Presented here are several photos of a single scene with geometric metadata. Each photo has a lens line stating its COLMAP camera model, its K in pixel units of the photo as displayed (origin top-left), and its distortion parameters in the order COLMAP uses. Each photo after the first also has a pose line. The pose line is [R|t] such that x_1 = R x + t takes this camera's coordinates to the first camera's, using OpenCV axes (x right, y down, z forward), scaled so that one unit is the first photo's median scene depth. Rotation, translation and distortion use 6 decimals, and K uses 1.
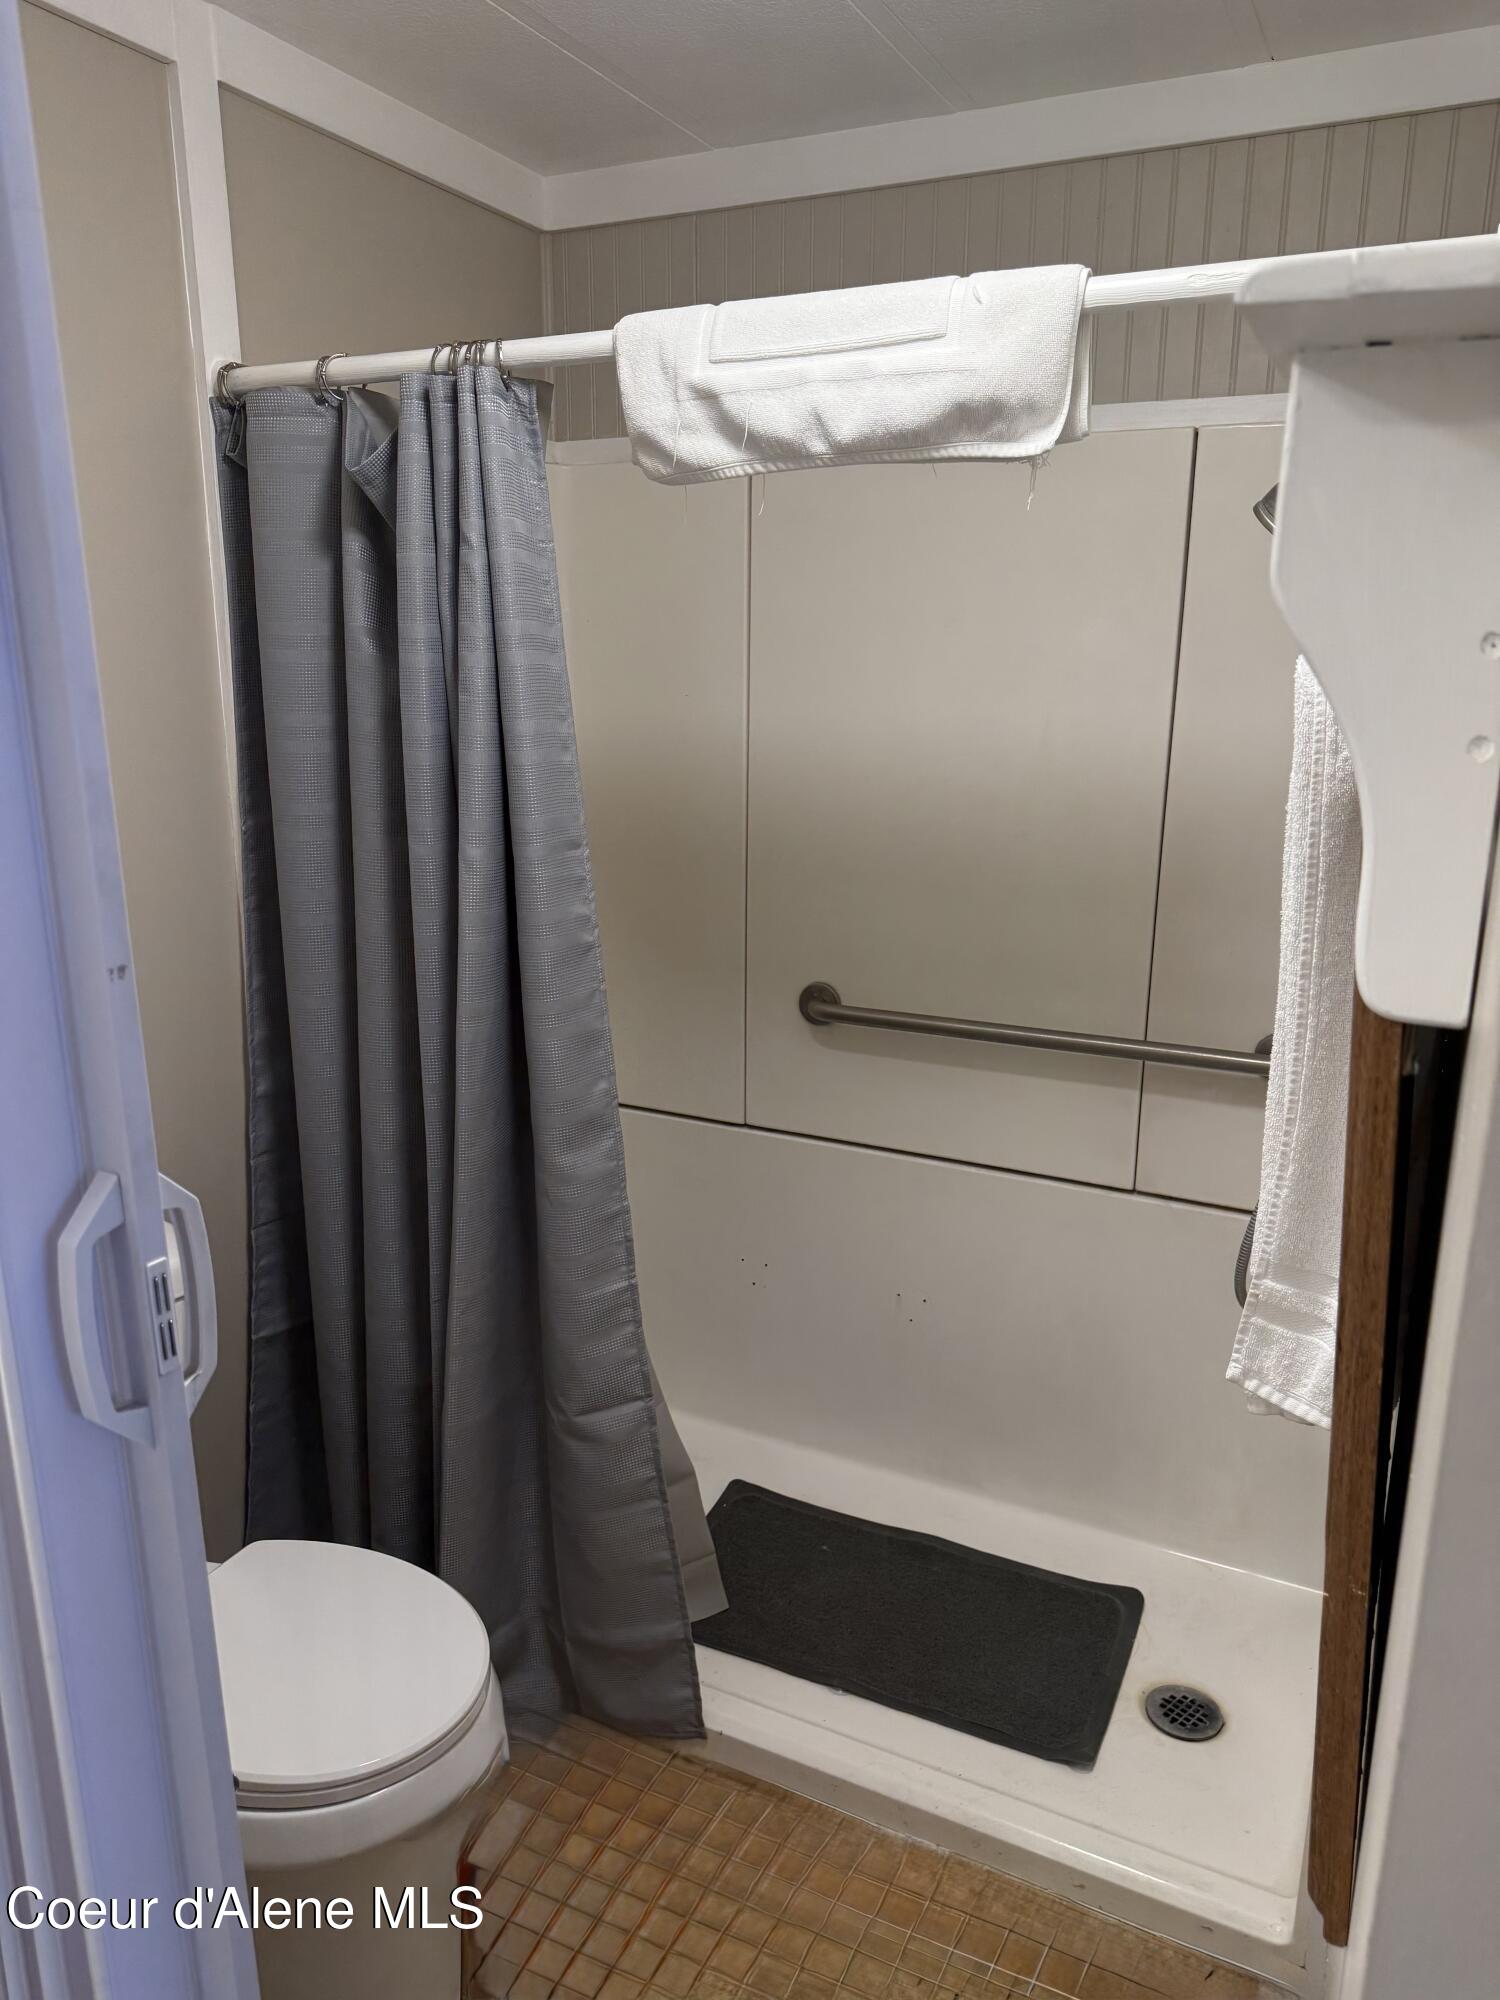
lens RADIAL K [[1402.4, 0, 743.4], [0, 1402.4, 992.4], [0, 0, 1]] dist [0.073435, -0.085767]
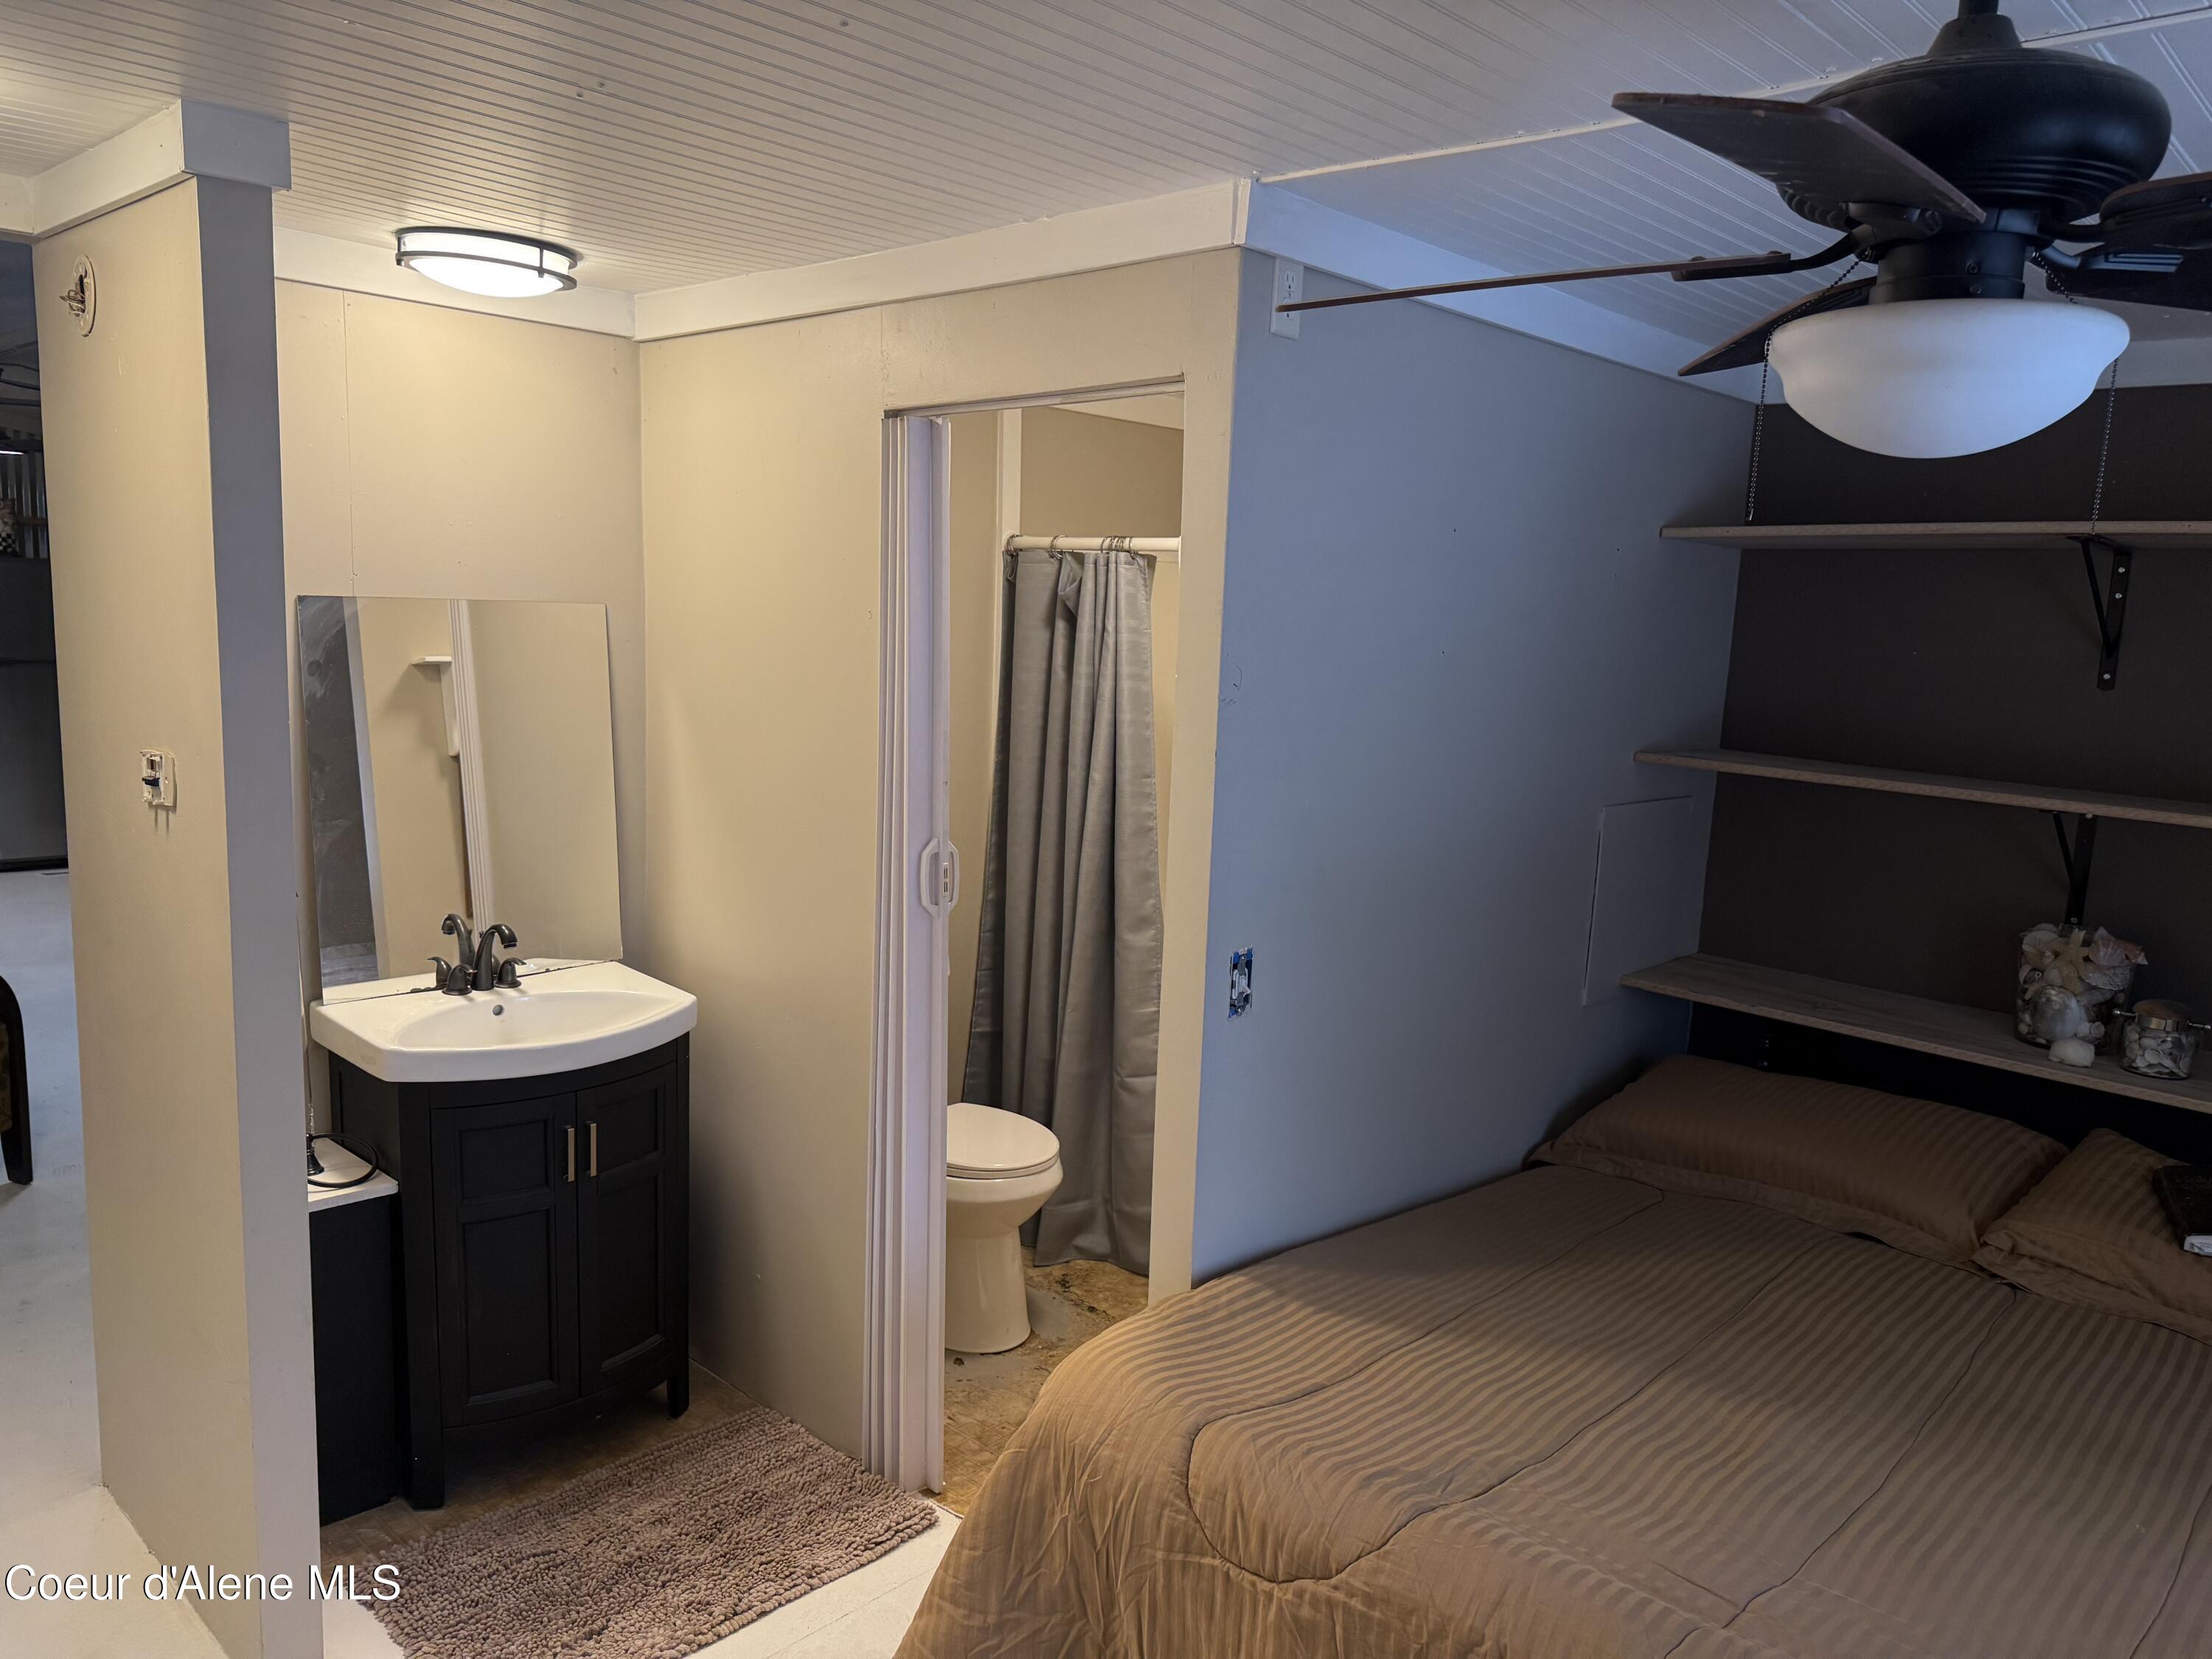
lens RADIAL K [[1551.0, 0, 1092.7], [0, 1551.0, 838.6], [0, 0, 1]] dist [0.073435, -0.085767]
pose [[0.953527, 0.078013, -0.291032, 0.453100], [-0.103665, 0.991873, -0.073766, 0.152580], [0.282913, 0.100508, 0.953865, -1.109857]]
